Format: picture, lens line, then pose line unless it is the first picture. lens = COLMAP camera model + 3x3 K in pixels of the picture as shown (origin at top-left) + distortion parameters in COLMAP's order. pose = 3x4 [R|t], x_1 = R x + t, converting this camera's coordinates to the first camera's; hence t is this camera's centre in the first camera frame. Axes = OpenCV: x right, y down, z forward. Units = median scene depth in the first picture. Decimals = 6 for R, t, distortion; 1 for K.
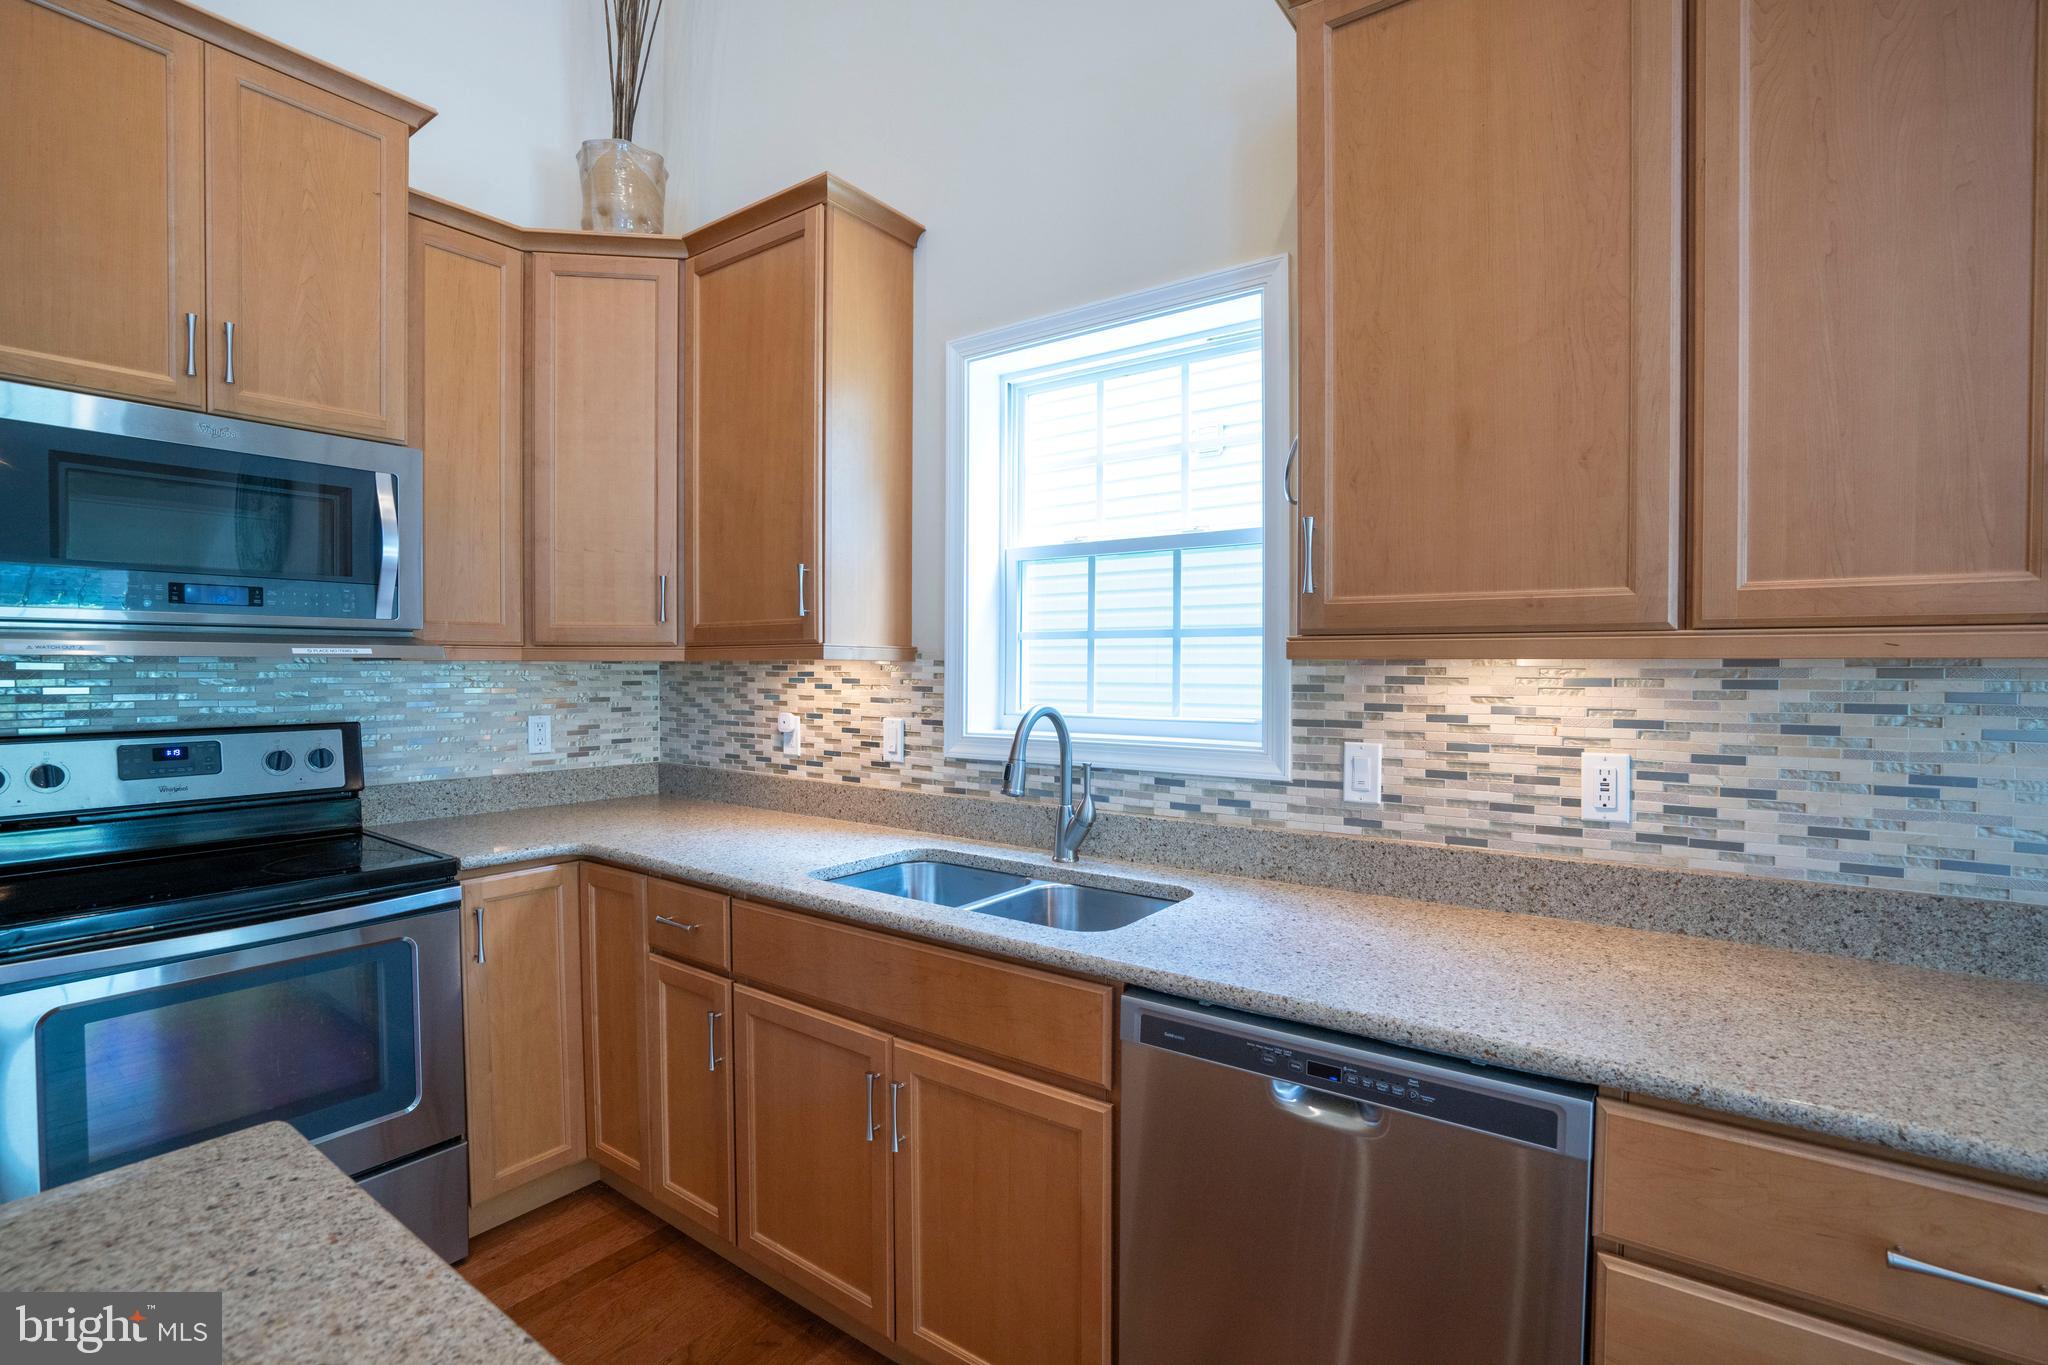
lens RADIAL K [[950.4, 0, 1015.3], [0, 950.4, 684.0], [0, 0, 1]] dist [-0.060397, 0.022905]
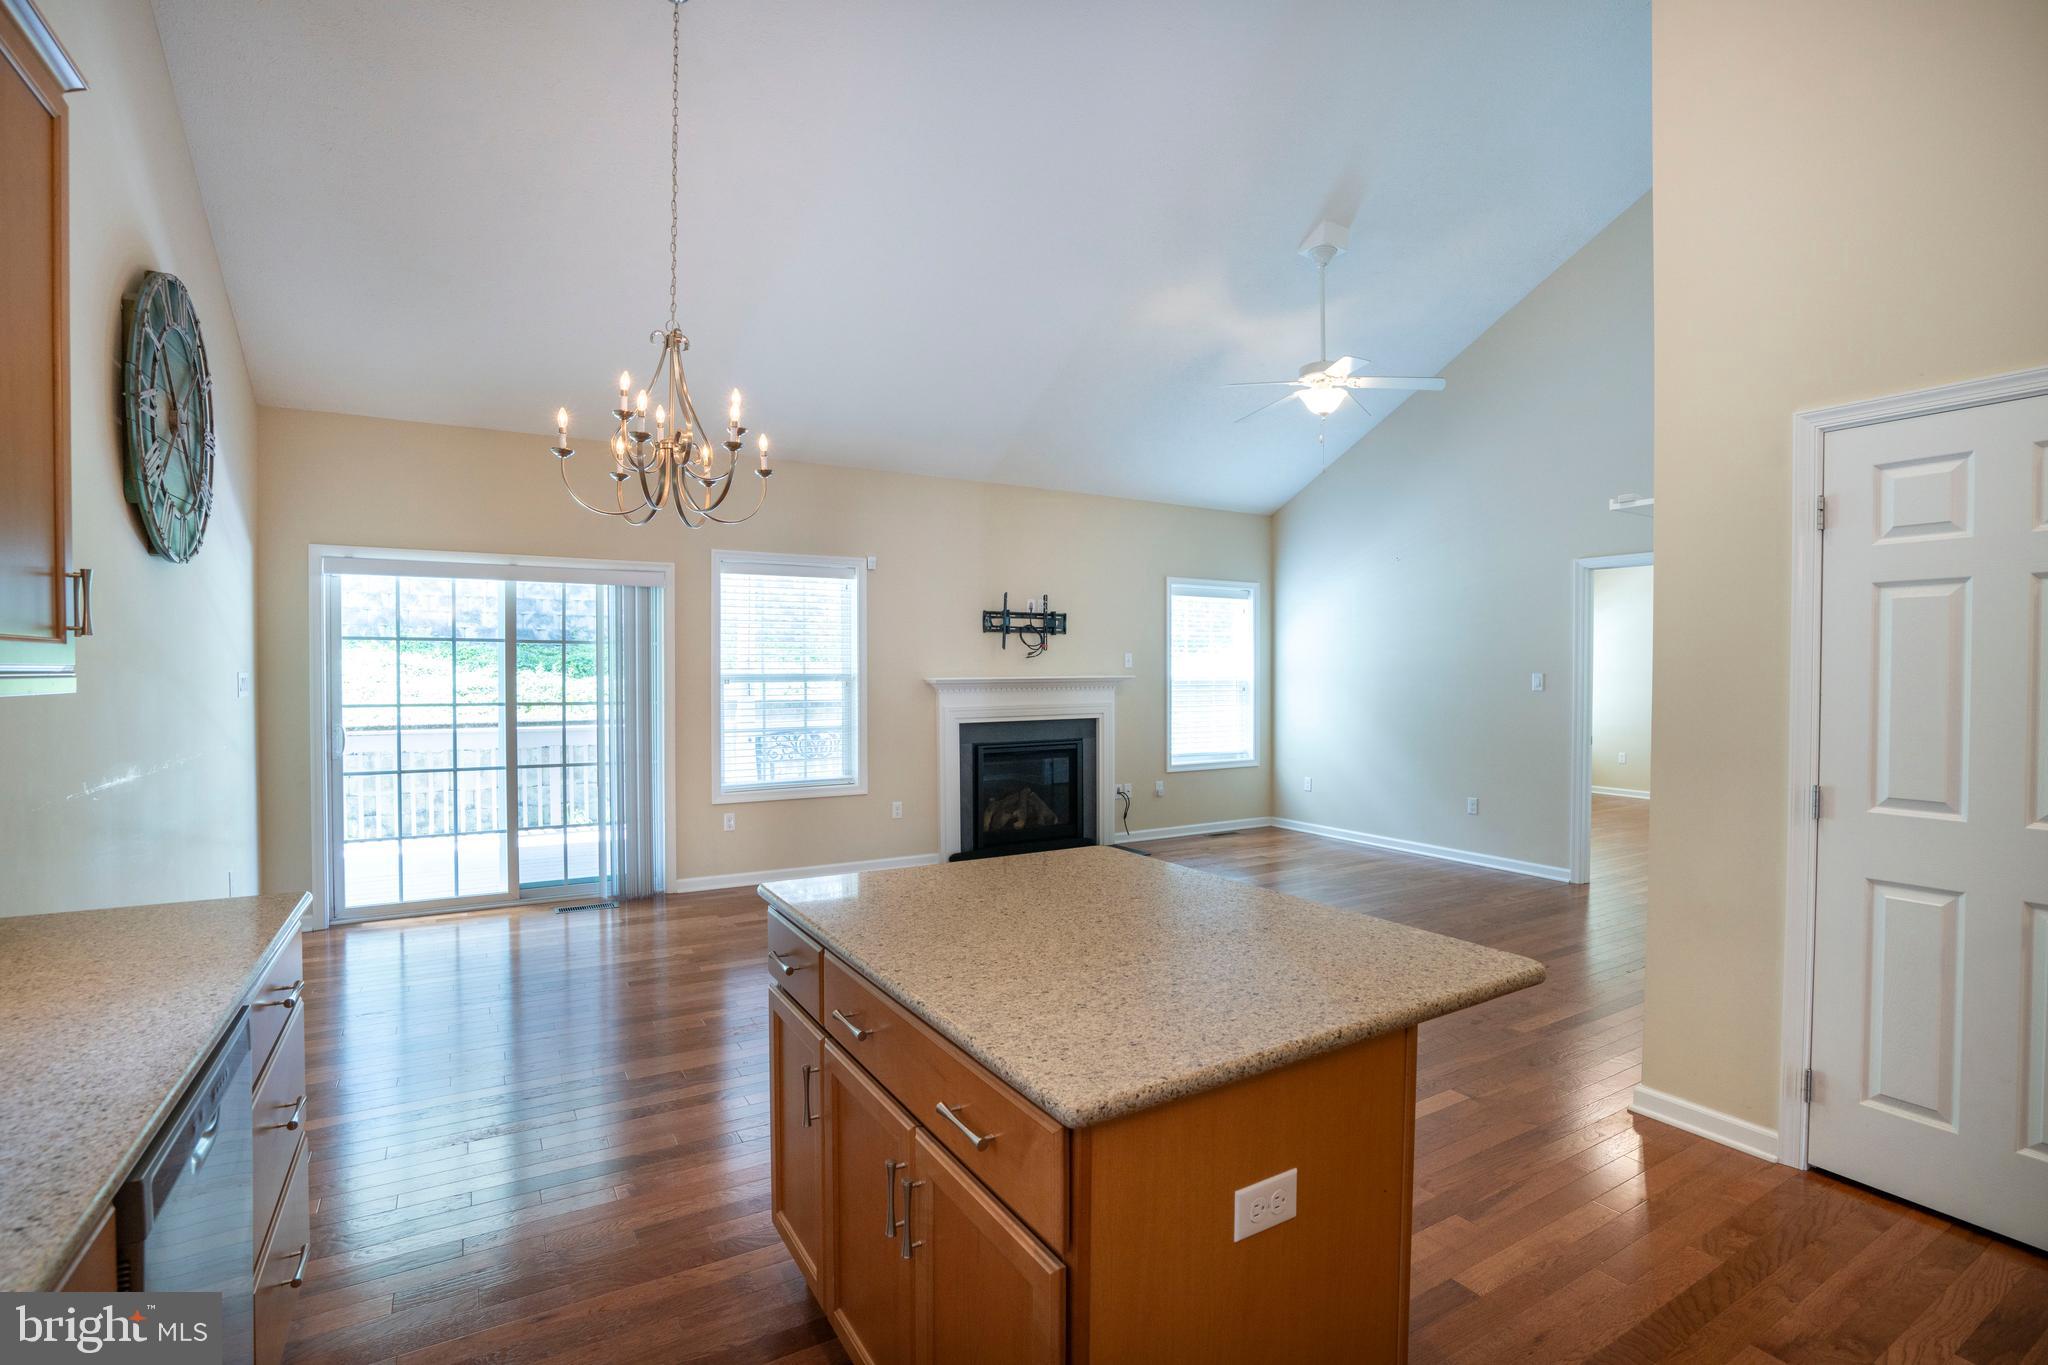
lens RADIAL K [[950.4, 0, 1016.1], [0, 950.4, 687.5], [0, 0, 1]] dist [-0.060397, 0.022905]
pose [[-0.920214, -0.012646, 0.391212, -0.506039], [0.001863, 0.999325, 0.036687, -0.044001], [-0.391412, 0.034489, -0.919569, 0.892824]]
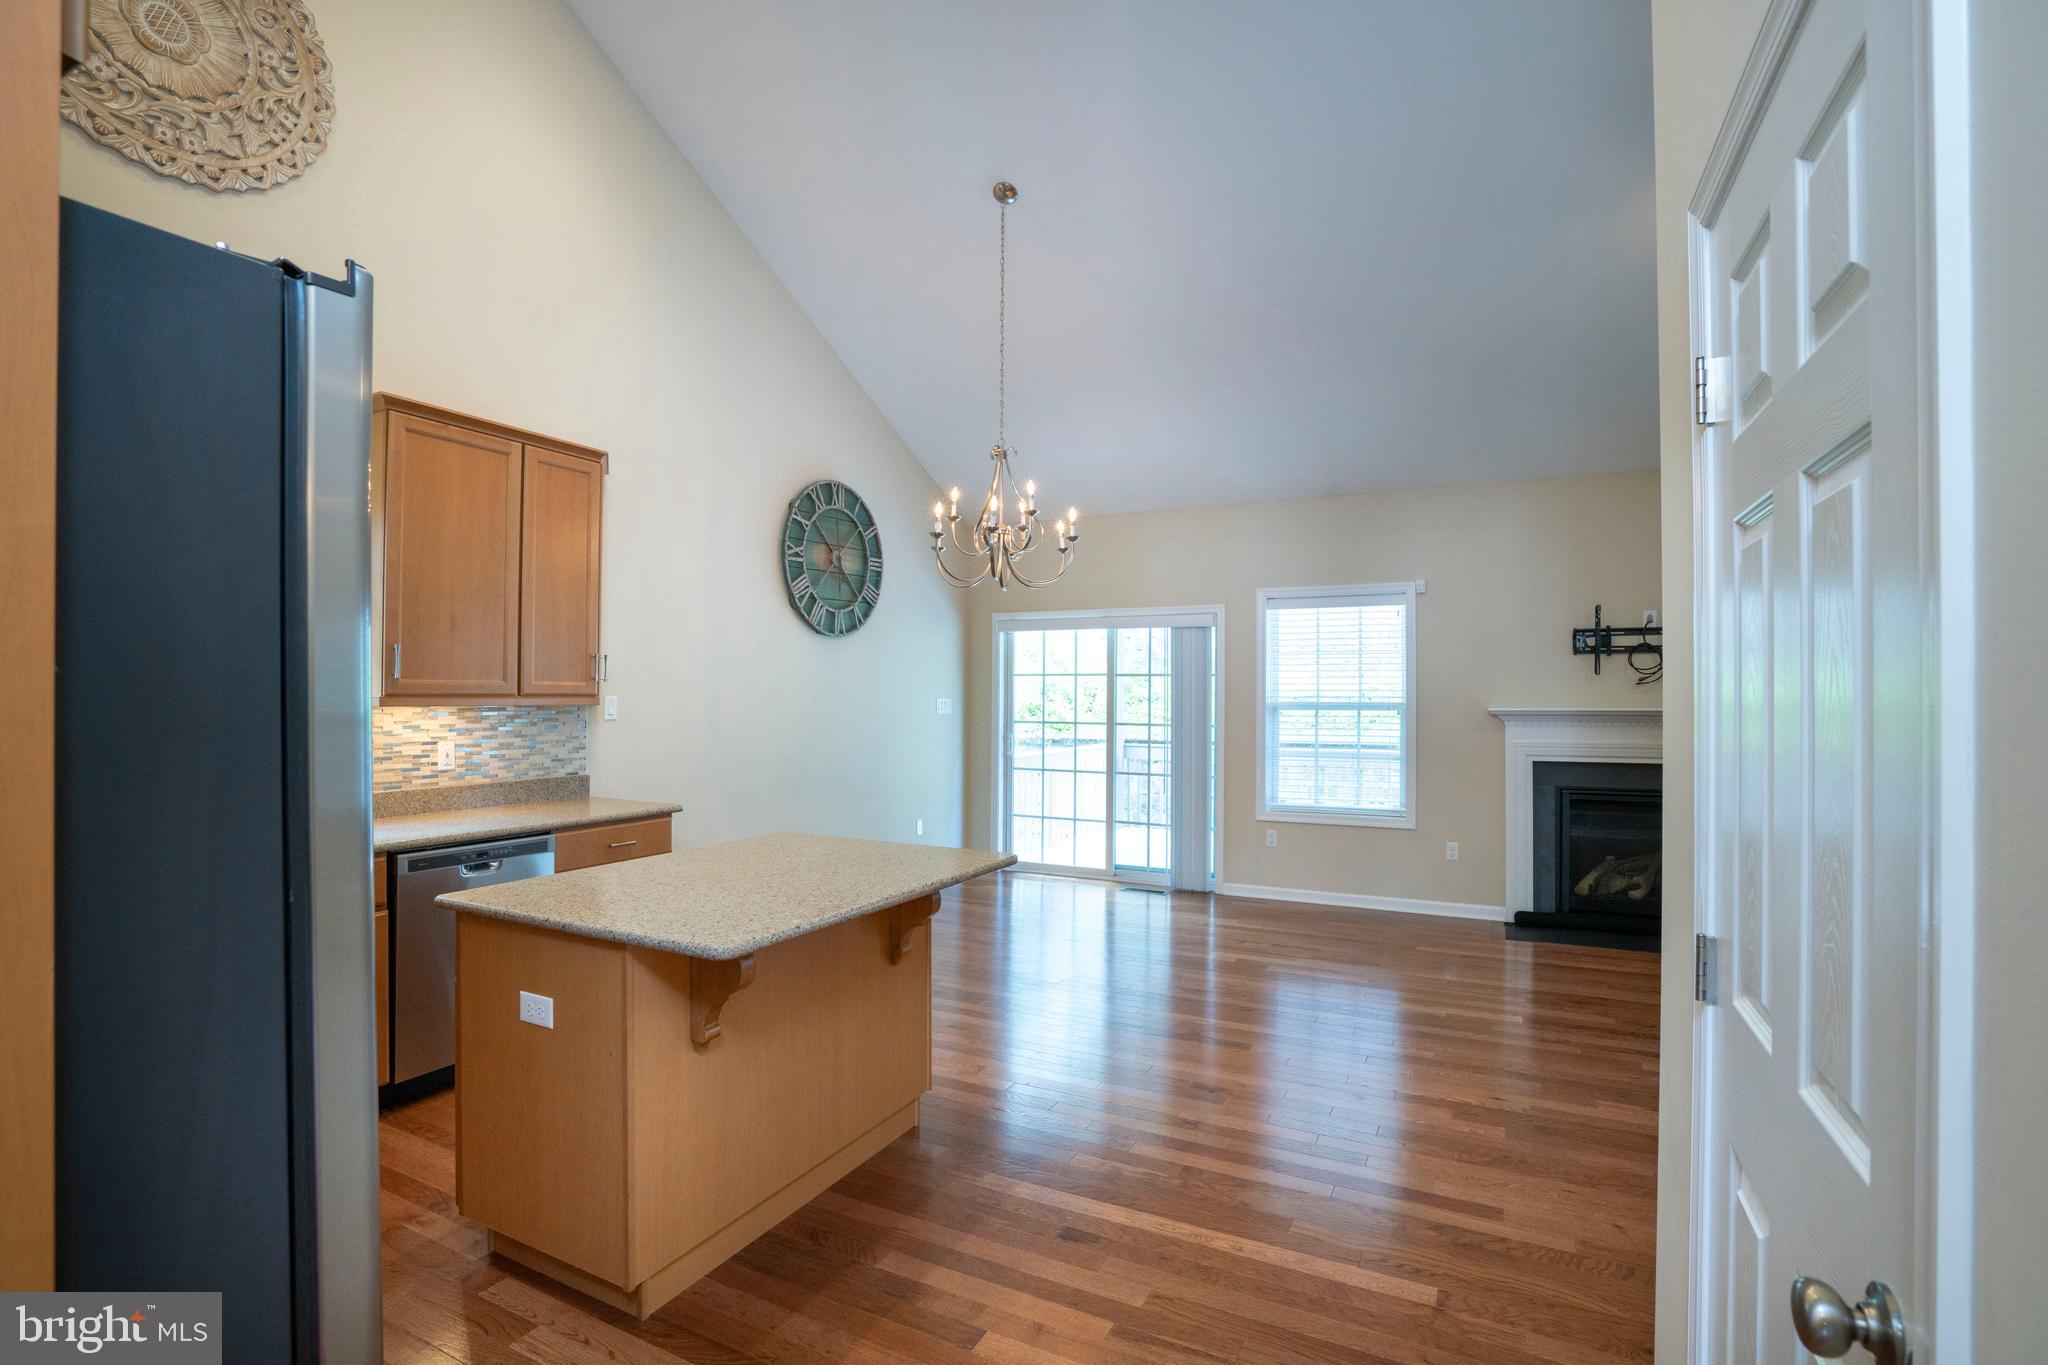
lens RADIAL K [[950.4, 0, 1018.8], [0, 950.4, 690.6], [0, 0, 1]] dist [-0.060397, 0.022905]
pose [[-0.157102, 0.000519, 0.987582, -1.531189], [0.013440, 0.999908, 0.001613, -0.035530], [-0.987491, 0.013526, -0.157094, -0.091557]]
